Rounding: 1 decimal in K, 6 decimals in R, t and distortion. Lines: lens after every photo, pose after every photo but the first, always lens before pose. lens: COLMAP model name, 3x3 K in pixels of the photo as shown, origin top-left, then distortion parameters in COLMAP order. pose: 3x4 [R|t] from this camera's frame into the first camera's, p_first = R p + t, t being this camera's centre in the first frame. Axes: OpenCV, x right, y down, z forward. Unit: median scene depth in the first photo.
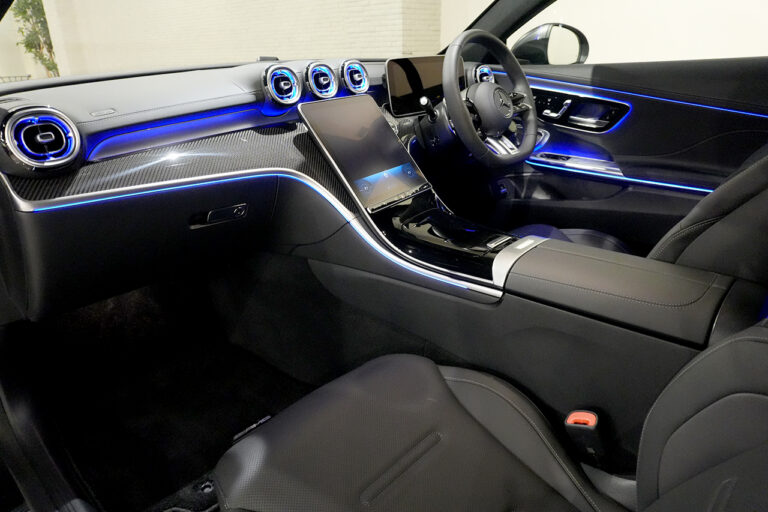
lens RADIAL K [[521.0, 0, 385.8], [0, 521.0, 252.2], [0, 0, 1]] dist [-0.031329, 0.014096]
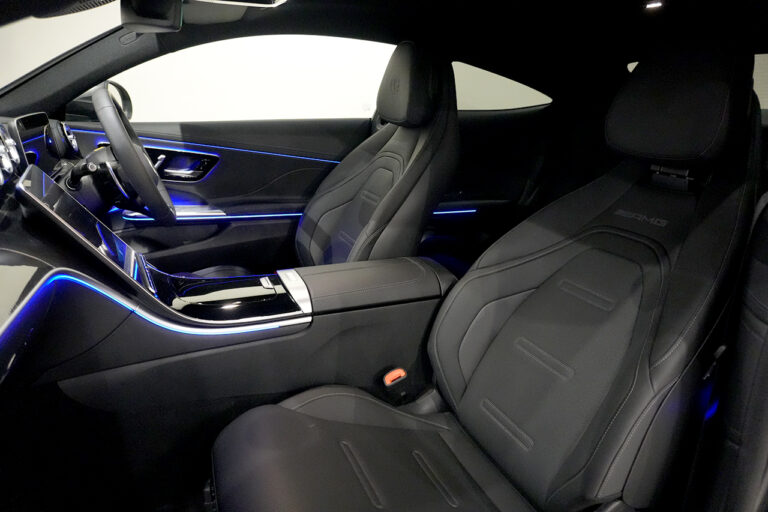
lens RADIAL K [[521.0, 0, 387.5], [0, 521.0, 255.2], [0, 0, 1]] dist [-0.031329, 0.014096]
pose [[0.414034, -0.226924, 0.881522, -0.540517], [0.285932, 0.951831, 0.110727, -0.104305], [-0.864187, 0.206210, 0.458976, 0.193731]]
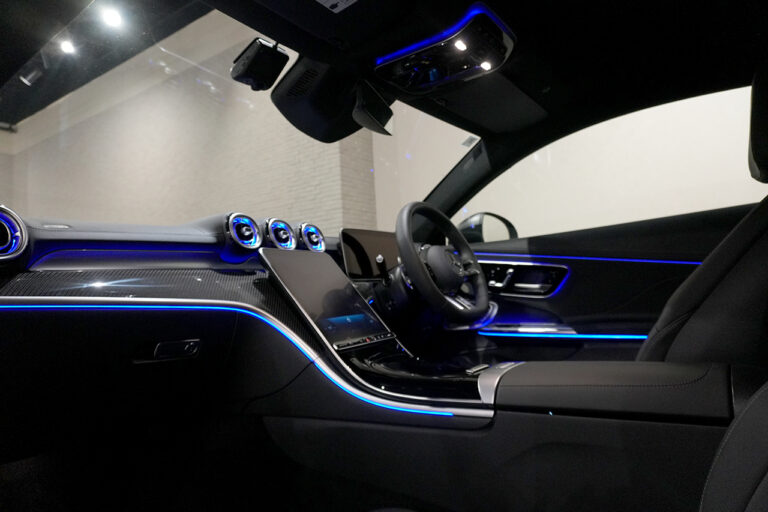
lens RADIAL K [[521.0, 0, 385.8], [0, 521.0, 256.0], [0, 0, 1]] dist [-0.031329, 0.014096]
pose [[0.990851, -0.020383, 0.133410, -0.053829], [0.077083, 0.896898, -0.435467, 0.156502], [-0.110779, 0.441767, 0.890264, 0.080898]]
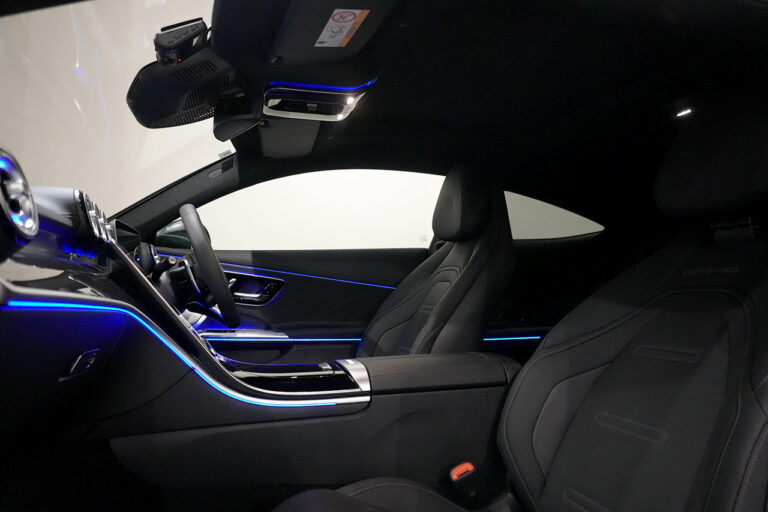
lens RADIAL K [[521.0, 0, 386.1], [0, 521.0, 255.9], [0, 0, 1]] dist [-0.031329, 0.014096]
pose [[0.515994, 0.077909, 0.853042, -0.560148], [0.302228, 0.915252, -0.266405, 0.081493], [-0.801504, 0.395277, 0.448718, 0.245115]]
